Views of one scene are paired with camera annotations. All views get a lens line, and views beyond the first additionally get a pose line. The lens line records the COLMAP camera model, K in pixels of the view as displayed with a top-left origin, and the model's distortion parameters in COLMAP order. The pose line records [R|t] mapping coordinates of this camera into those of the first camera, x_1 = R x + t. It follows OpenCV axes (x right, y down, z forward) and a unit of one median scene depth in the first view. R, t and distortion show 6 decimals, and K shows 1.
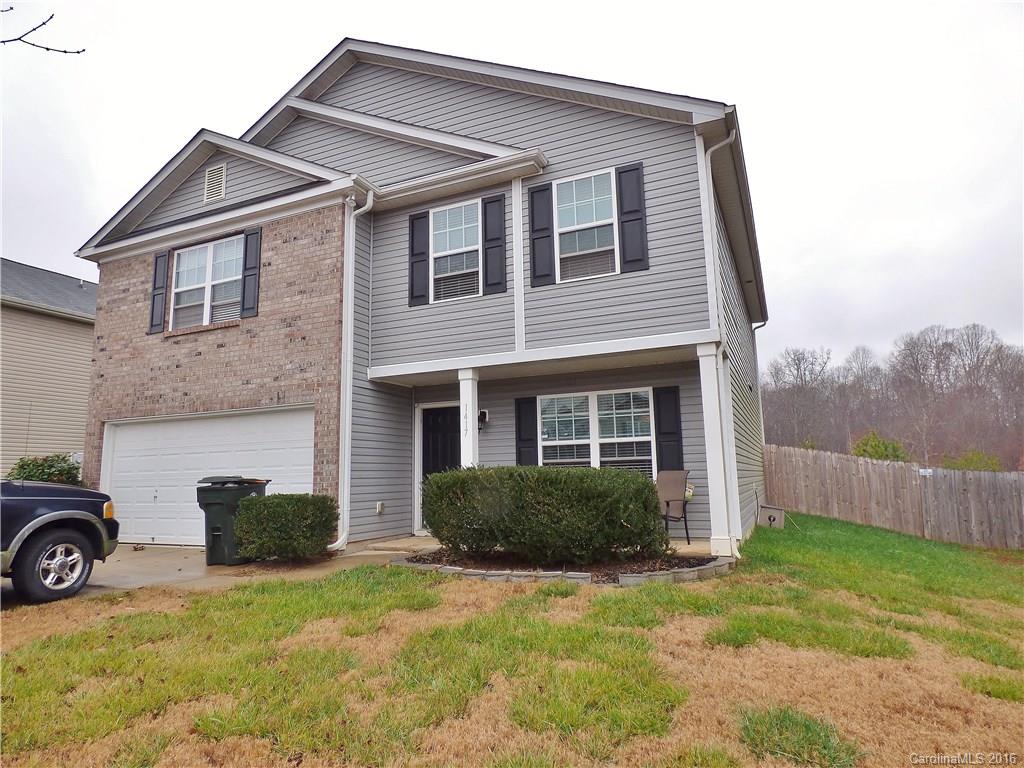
lens RADIAL K [[614.4, 0, 511.5], [0, 614.4, 378.9], [0, 0, 1]] dist [-0.014535, -0.000279]
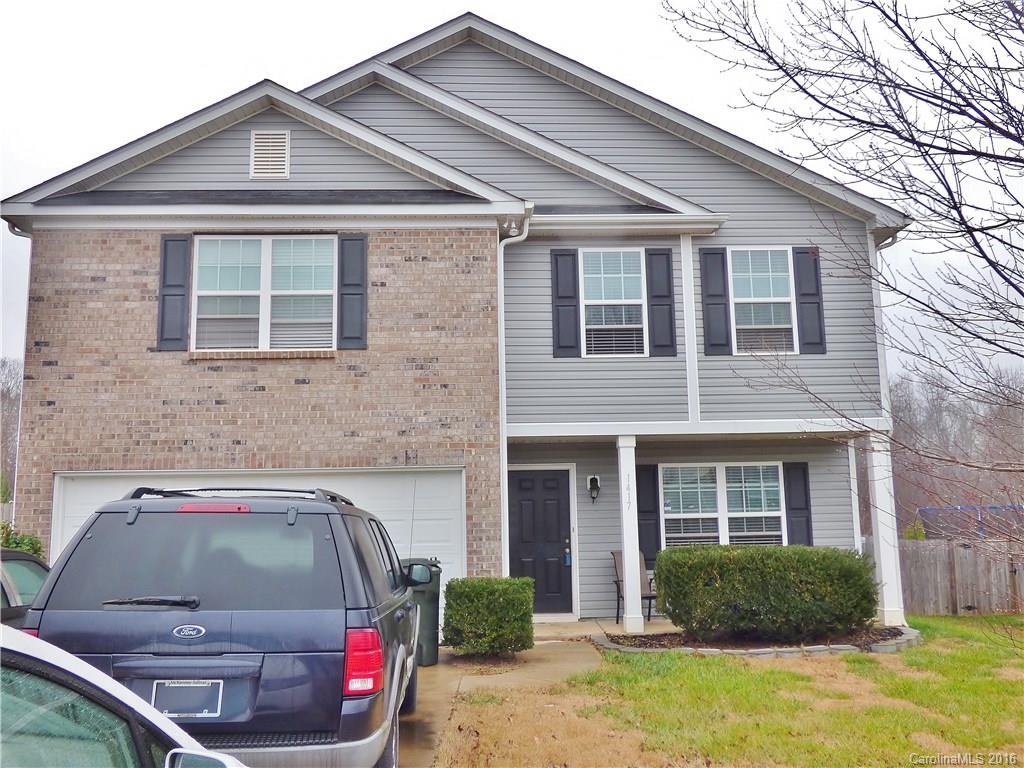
lens RADIAL K [[962.8, 0, 512.2], [0, 962.8, 363.2], [0, 0, 1]] dist [-0.007002, -0.013824]
pose [[0.892379, 0.078459, 0.444414, -0.829488], [-0.072203, 0.996908, -0.031015, -0.063039], [-0.445473, -0.004411, 0.895285, -0.191272]]
